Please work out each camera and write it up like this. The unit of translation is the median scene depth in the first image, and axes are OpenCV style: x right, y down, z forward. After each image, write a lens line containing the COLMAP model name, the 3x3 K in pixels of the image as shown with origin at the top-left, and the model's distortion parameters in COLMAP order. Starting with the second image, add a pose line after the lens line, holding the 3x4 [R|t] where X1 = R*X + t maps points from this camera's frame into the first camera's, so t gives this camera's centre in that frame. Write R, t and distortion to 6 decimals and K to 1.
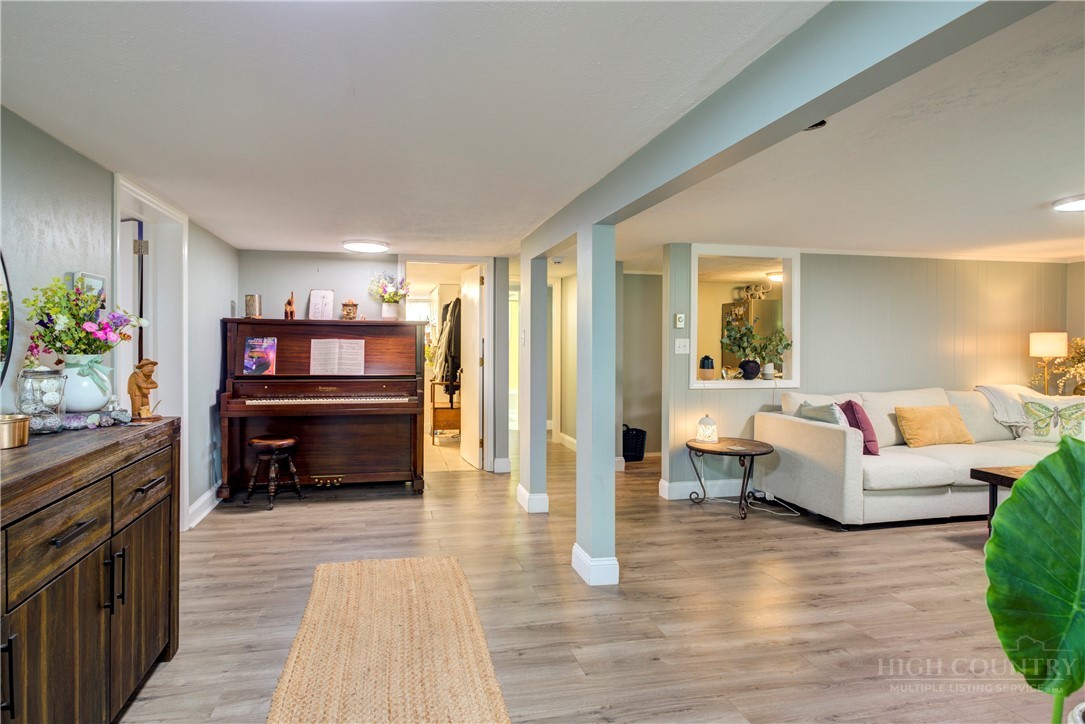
lens RADIAL K [[526.3, 0, 506.7], [0, 526.3, 353.2], [0, 0, 1]] dist [-0.011478, 0.002784]
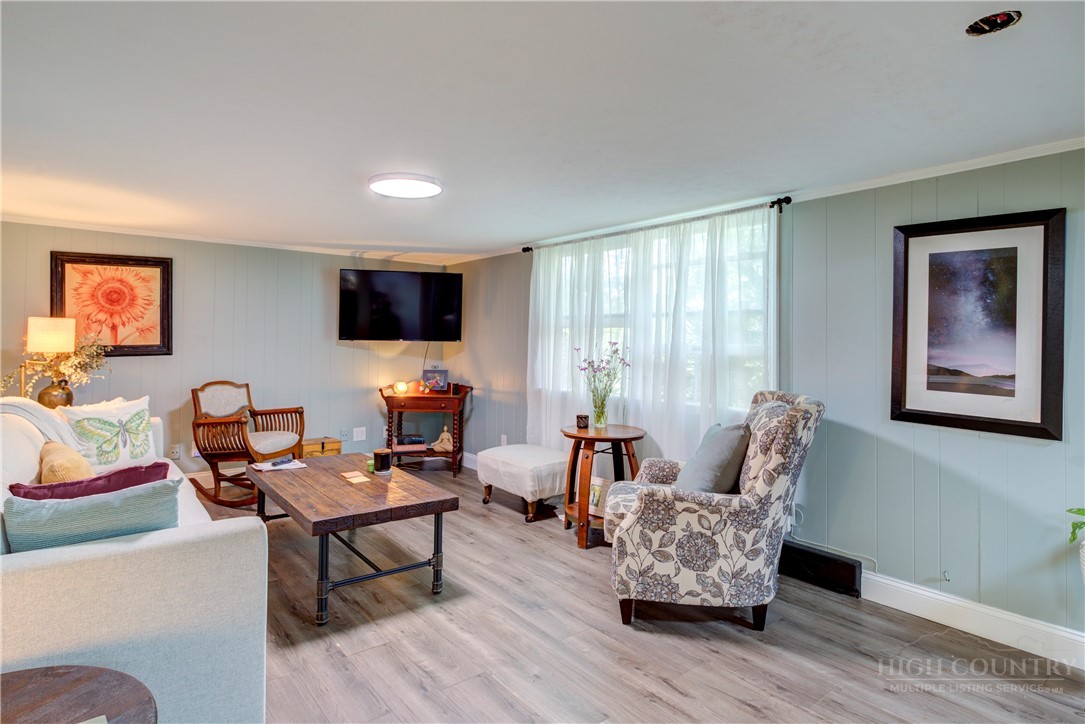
lens RADIAL K [[569.1, 0, 515.6], [0, 569.1, 324.2], [0, 0, 1]] dist [-0.016401, 0.002031]
pose [[-0.430585, 0.018596, 0.902358, 0.086462], [0.005705, 0.999824, -0.017882, -0.014673], [-0.902532, -0.002551, -0.430616, 0.831888]]
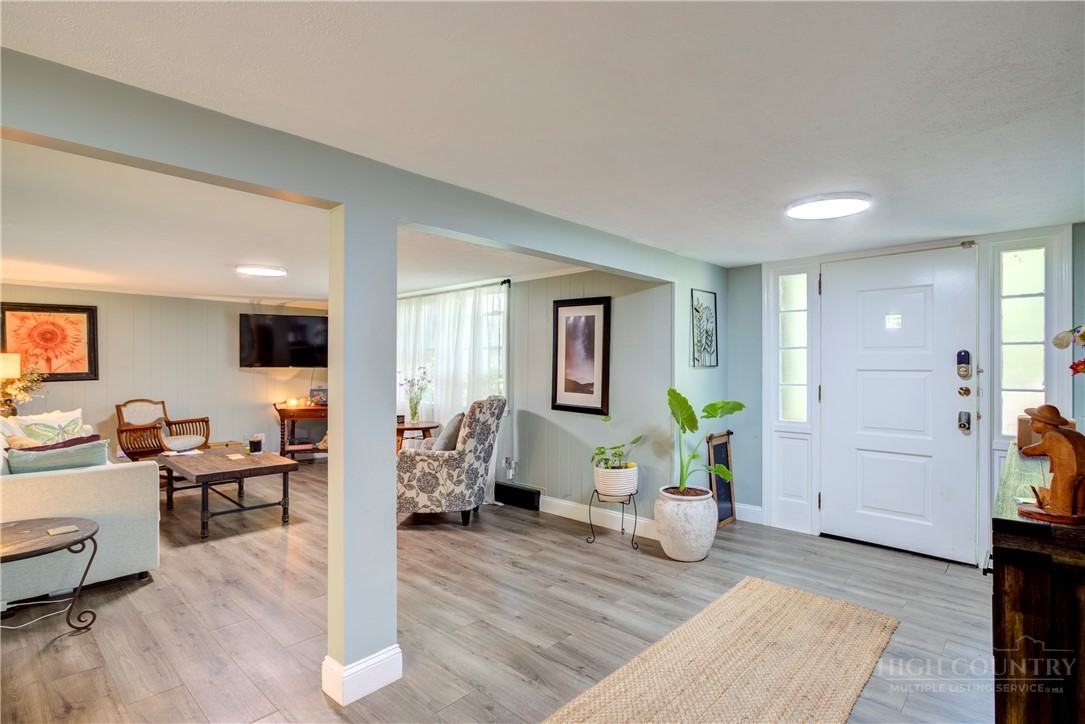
lens RADIAL K [[526.3, 0, 542.3], [0, 526.3, 365.9], [0, 0, 1]] dist [-0.011478, 0.002784]
pose [[-0.570163, -0.004061, 0.821522, -0.375016], [0.012742, 0.999824, 0.013786, -0.018233], [-0.821433, 0.018328, -0.570010, 0.790566]]
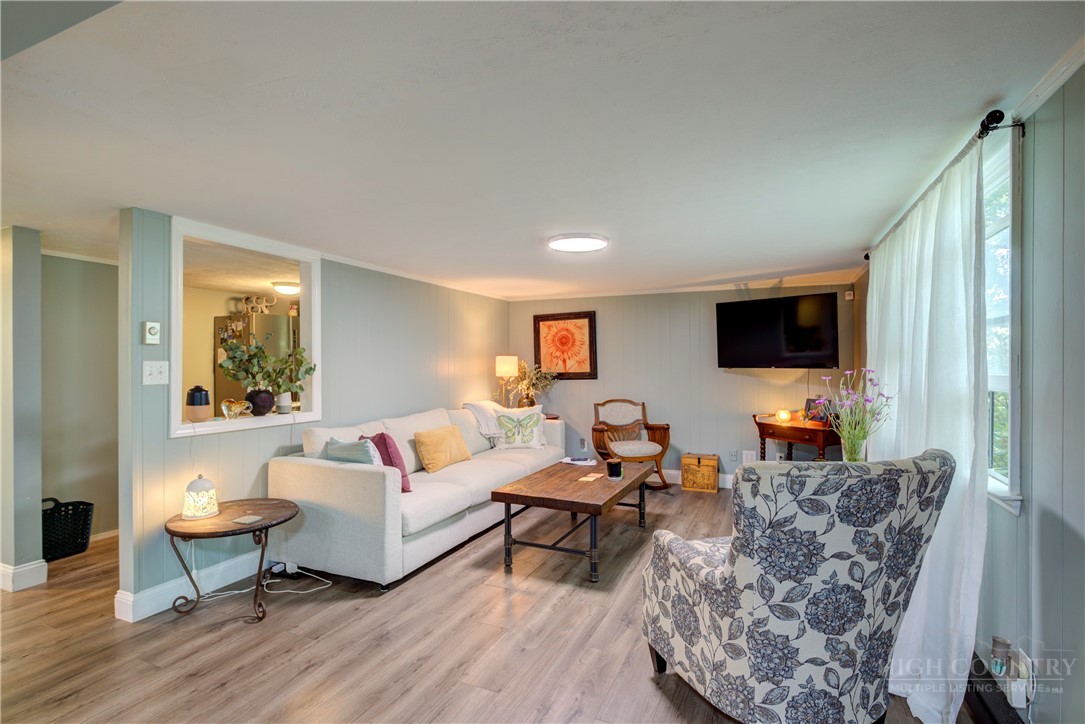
lens RADIAL K [[526.3, 0, 528.5], [0, 526.3, 361.3], [0, 0, 1]] dist [-0.011478, 0.002784]
pose [[0.589318, 0.000994, 0.807901, 0.087017], [0.018235, 0.999728, -0.014532, -0.009988], [-0.807695, 0.023296, 0.589139, 0.261022]]
